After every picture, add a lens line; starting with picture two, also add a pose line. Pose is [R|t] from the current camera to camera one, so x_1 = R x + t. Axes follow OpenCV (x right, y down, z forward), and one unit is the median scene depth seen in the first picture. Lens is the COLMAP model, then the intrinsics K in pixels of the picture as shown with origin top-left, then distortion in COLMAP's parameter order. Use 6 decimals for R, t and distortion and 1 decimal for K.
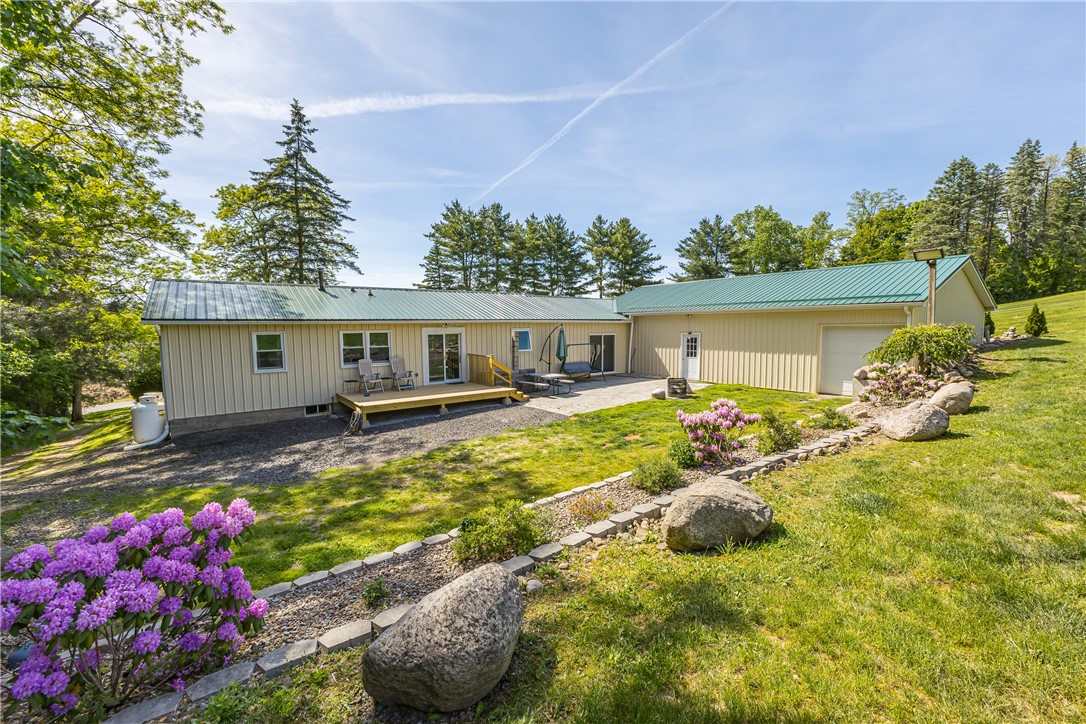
lens RADIAL K [[447.2, 0, 543.0], [0, 447.2, 362.0], [0, 0, 1]] dist [0.000573, 0.000010]
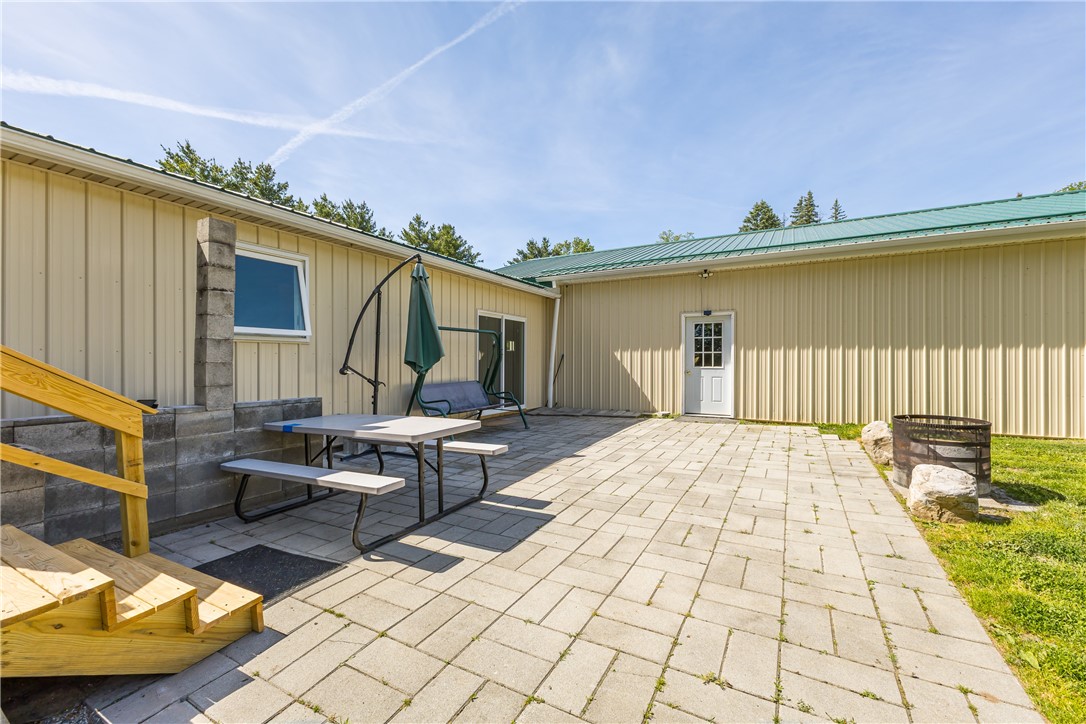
lens RADIAL K [[447.2, 0, 543.0], [0, 447.2, 362.0], [0, 0, 1]] dist [0.000573, 0.000010]
pose [[0.907995, 0.008370, 0.418898, -0.004019], [0.027304, 0.996493, -0.079093, 0.006346], [-0.418091, 0.083253, 0.904582, 0.266709]]
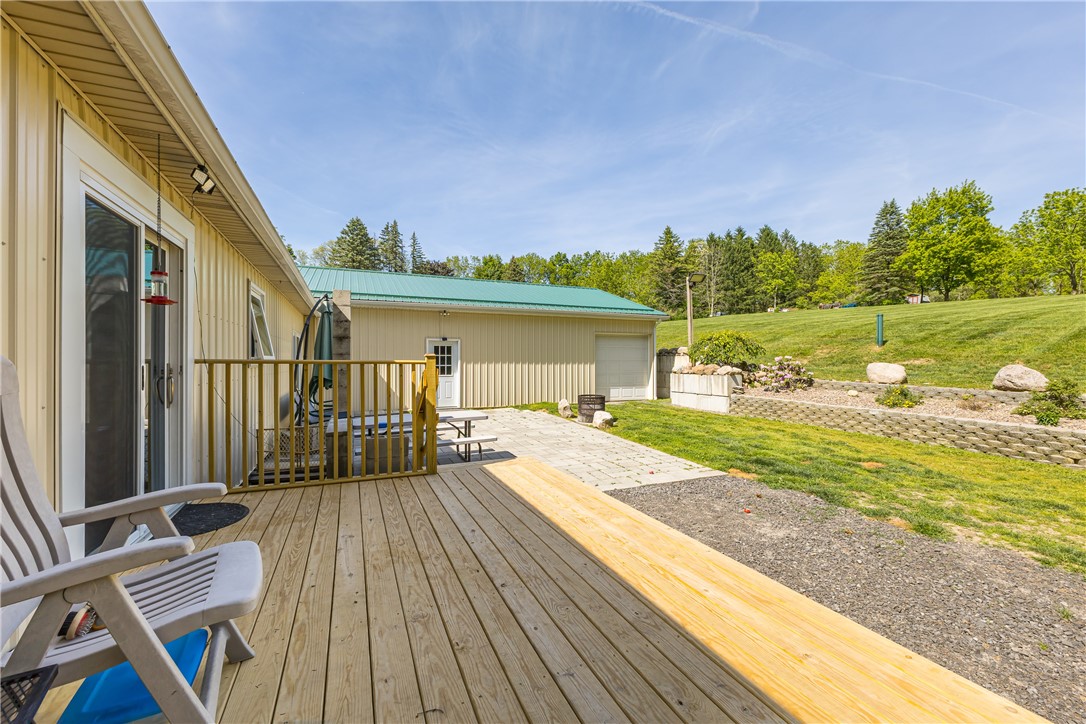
lens RADIAL K [[447.2, 0, 543.0], [0, 447.2, 362.0], [0, 0, 1]] dist [0.000573, 0.000010]
pose [[0.220092, 0.010276, 0.975425, -0.119039], [0.078099, 0.996549, -0.028121, 0.000212], [-0.972348, 0.082369, 0.218530, 0.284570]]
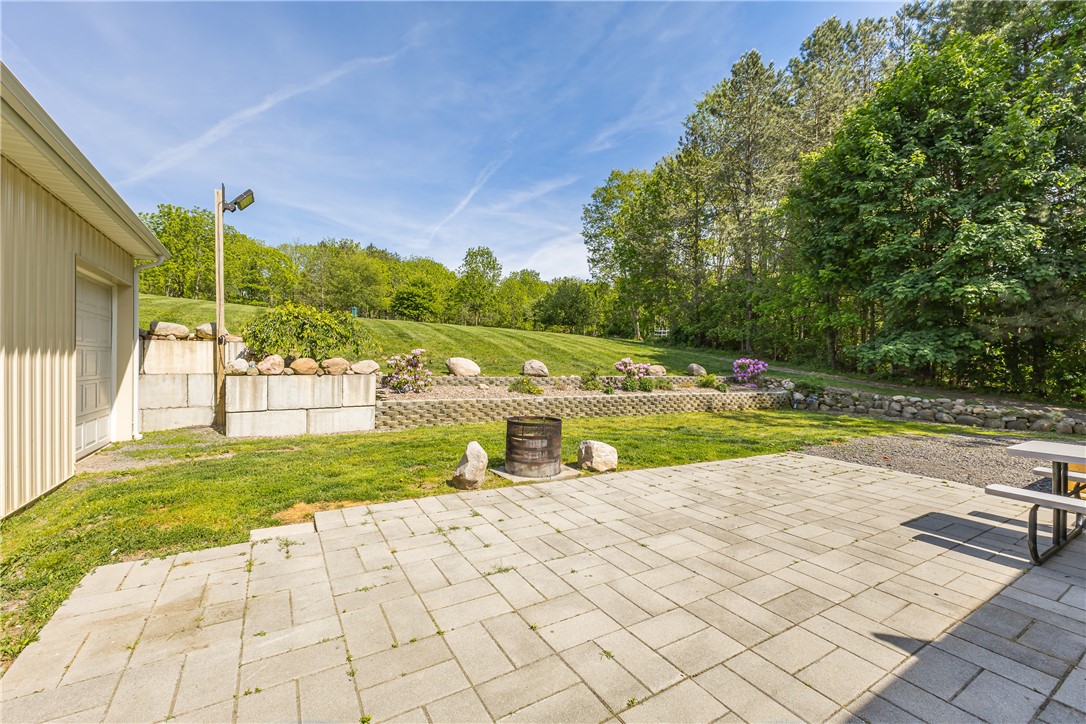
lens RADIAL K [[447.2, 0, 543.0], [0, 447.2, 362.0], [0, 0, 1]] dist [0.000573, 0.000010]
pose [[-0.995900, 0.006395, 0.090237, 0.080833], [0.013553, 0.996788, 0.078931, -0.009129], [-0.089443, 0.079830, -0.992788, 0.410097]]
